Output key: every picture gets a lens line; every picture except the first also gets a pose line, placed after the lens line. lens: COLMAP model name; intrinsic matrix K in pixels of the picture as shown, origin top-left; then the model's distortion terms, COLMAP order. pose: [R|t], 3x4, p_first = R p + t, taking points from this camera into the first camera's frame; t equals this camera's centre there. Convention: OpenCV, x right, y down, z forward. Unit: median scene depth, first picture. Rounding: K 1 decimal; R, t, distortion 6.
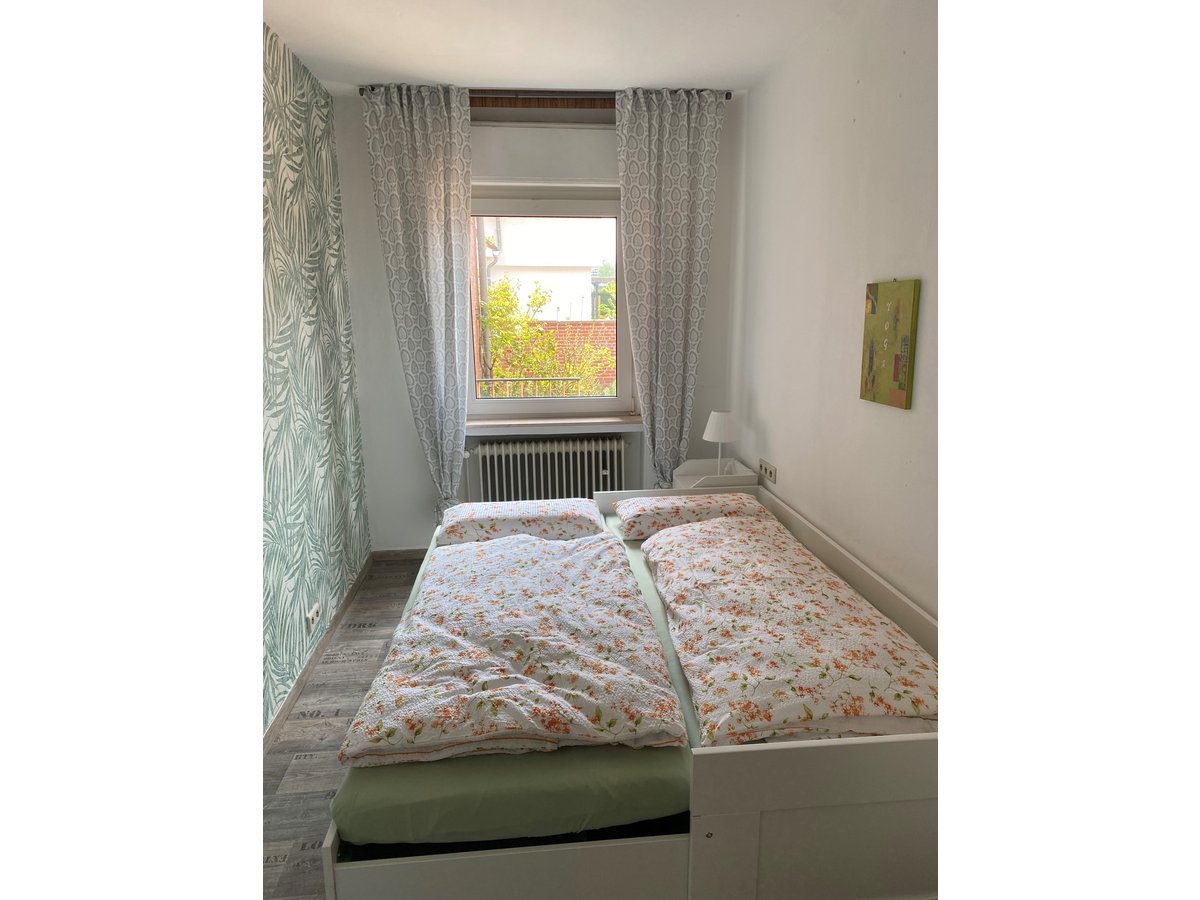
lens RADIAL K [[675.7, 0, 599.1], [0, 675.7, 455.6], [0, 0, 1]] dist [0.025277, -0.003011]
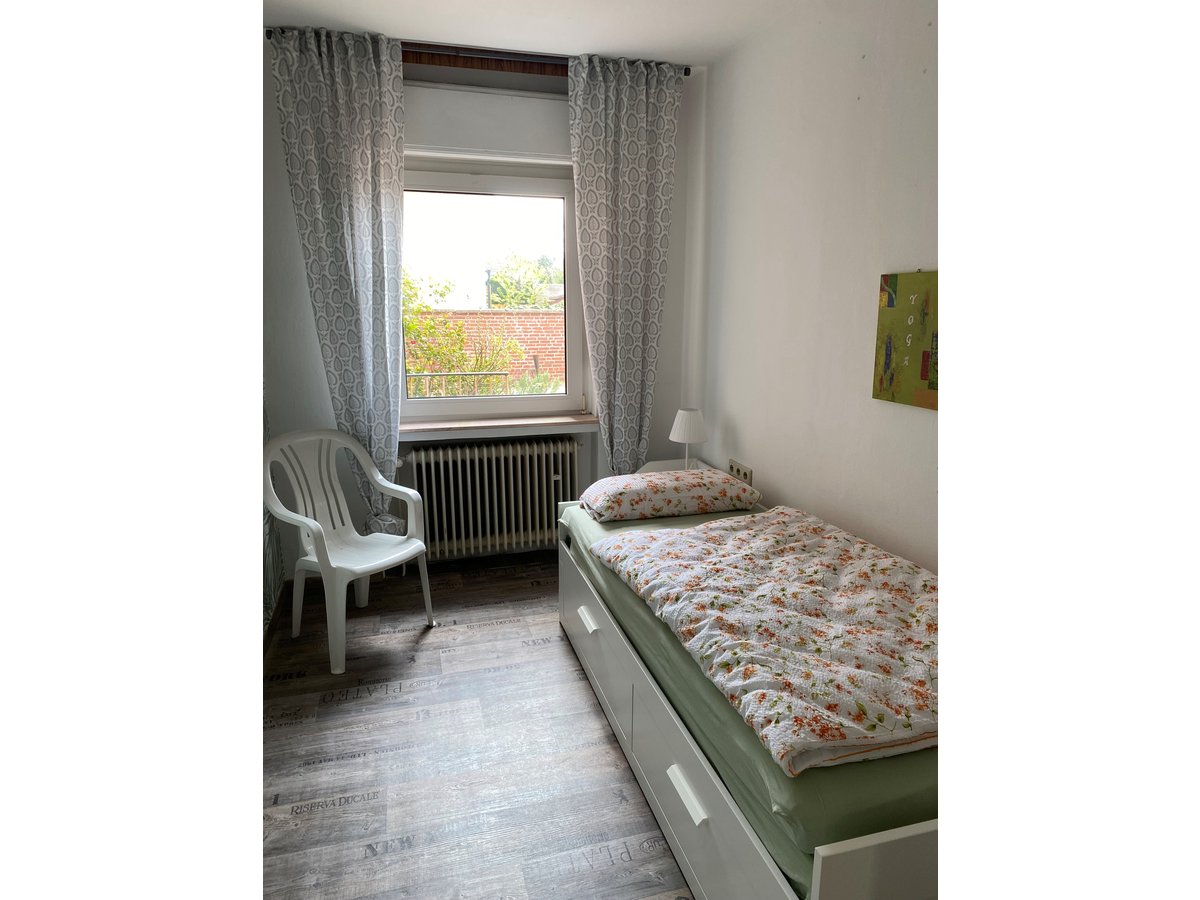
lens RADIAL K [[675.7, 0, 602.1], [0, 675.7, 444.1], [0, 0, 1]] dist [0.025277, -0.003011]
pose [[0.984581, -0.026220, 0.172954, -0.099812], [0.026573, 0.999647, 0.000272, -0.021674], [-0.172900, 0.004328, 0.984930, 0.103885]]
